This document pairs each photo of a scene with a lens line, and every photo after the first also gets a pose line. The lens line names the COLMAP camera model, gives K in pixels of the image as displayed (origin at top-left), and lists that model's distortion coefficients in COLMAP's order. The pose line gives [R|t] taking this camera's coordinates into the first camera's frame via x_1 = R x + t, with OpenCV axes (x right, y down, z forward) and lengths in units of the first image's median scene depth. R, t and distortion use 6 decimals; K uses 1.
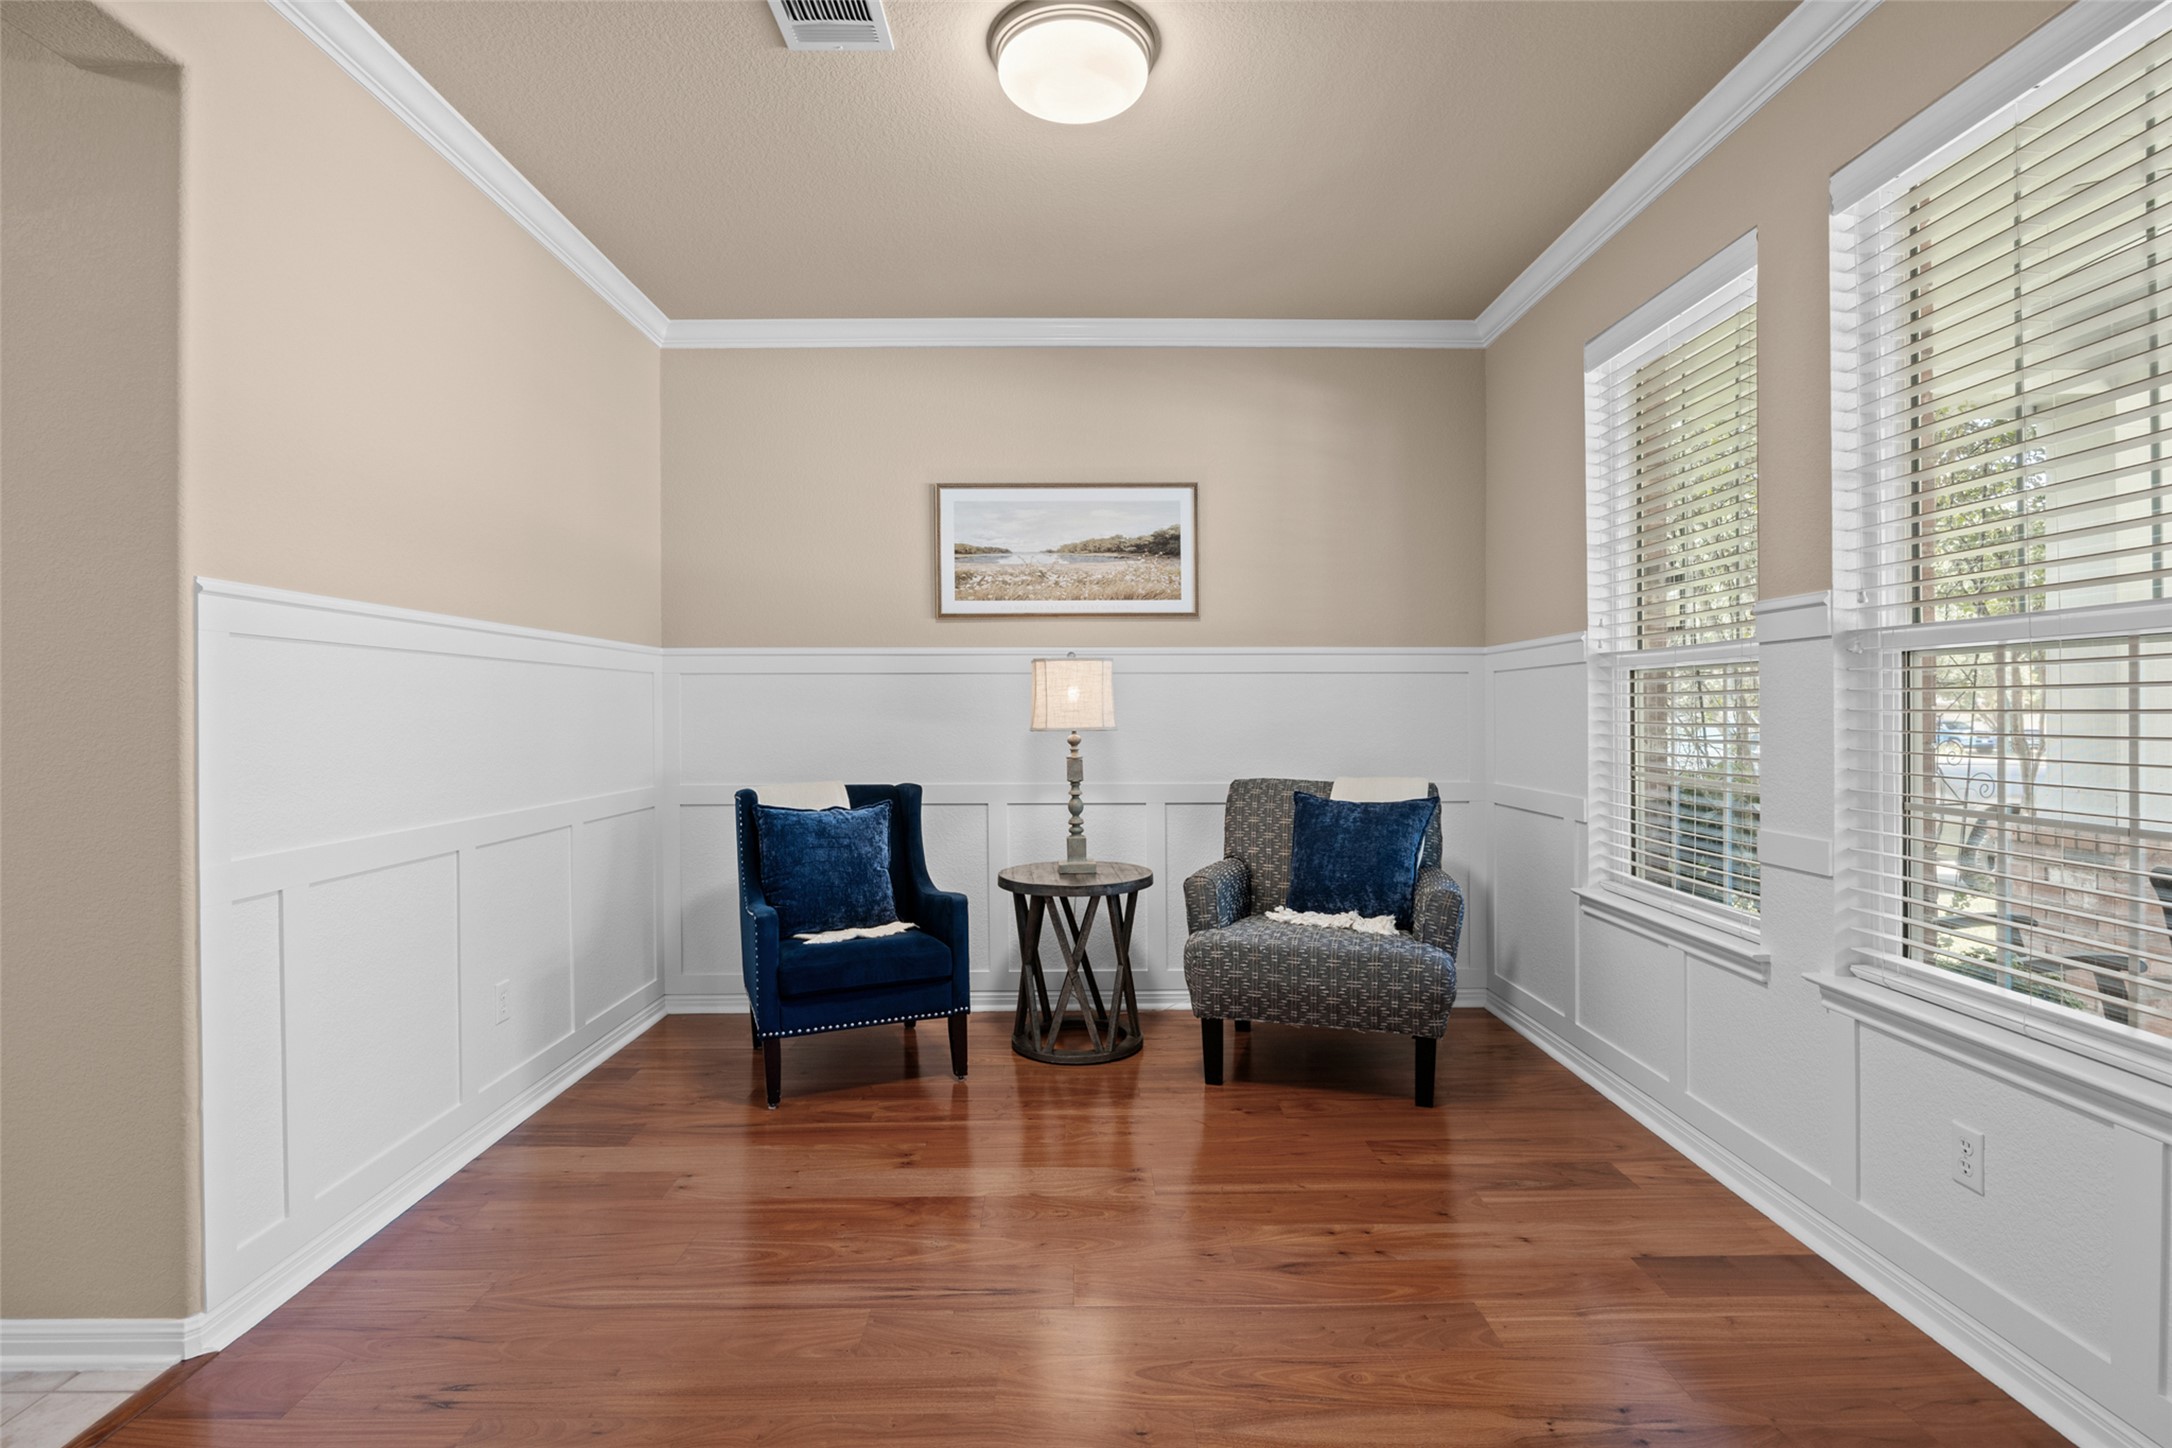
lens RADIAL K [[1093.2, 0, 1088.8], [0, 1093.2, 688.7], [0, 0, 1]] dist [-0.002517, -0.001227]
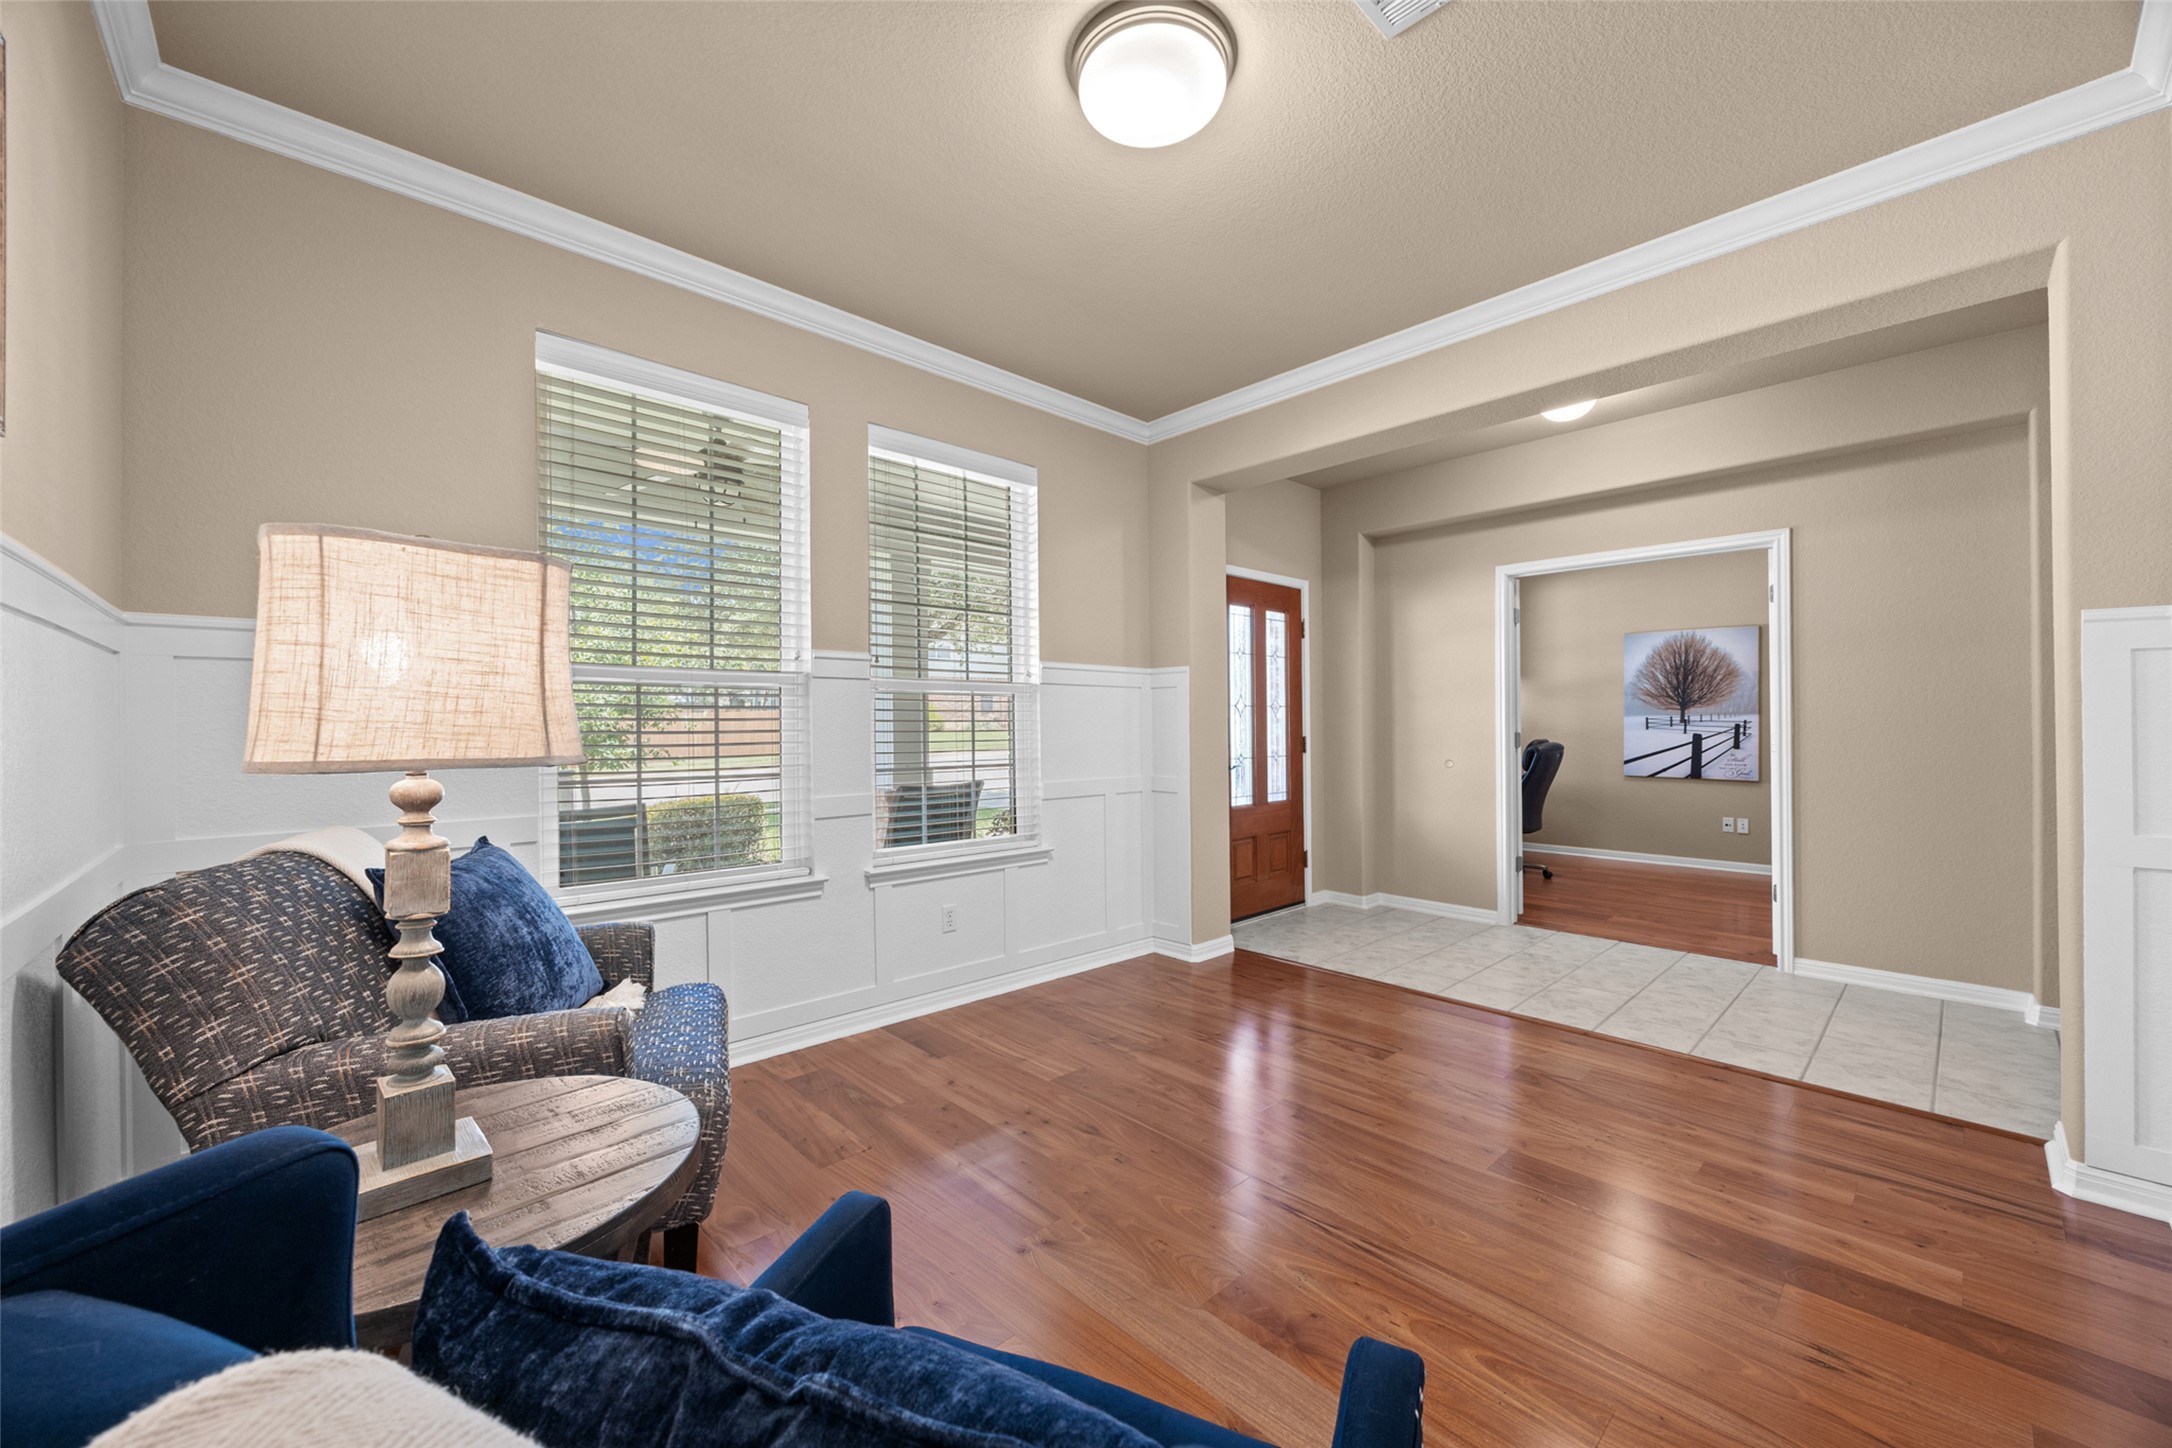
lens RADIAL K [[840.7, 0, 1087.4], [0, 840.7, 729.6], [0, 0, 1]] dist [0.005593, -0.000200]
pose [[-0.679464, 0.009156, 0.733652, -0.557466], [0.003788, 0.999953, -0.008971, 0.048448], [-0.733699, -0.003316, -0.679467, 1.661314]]
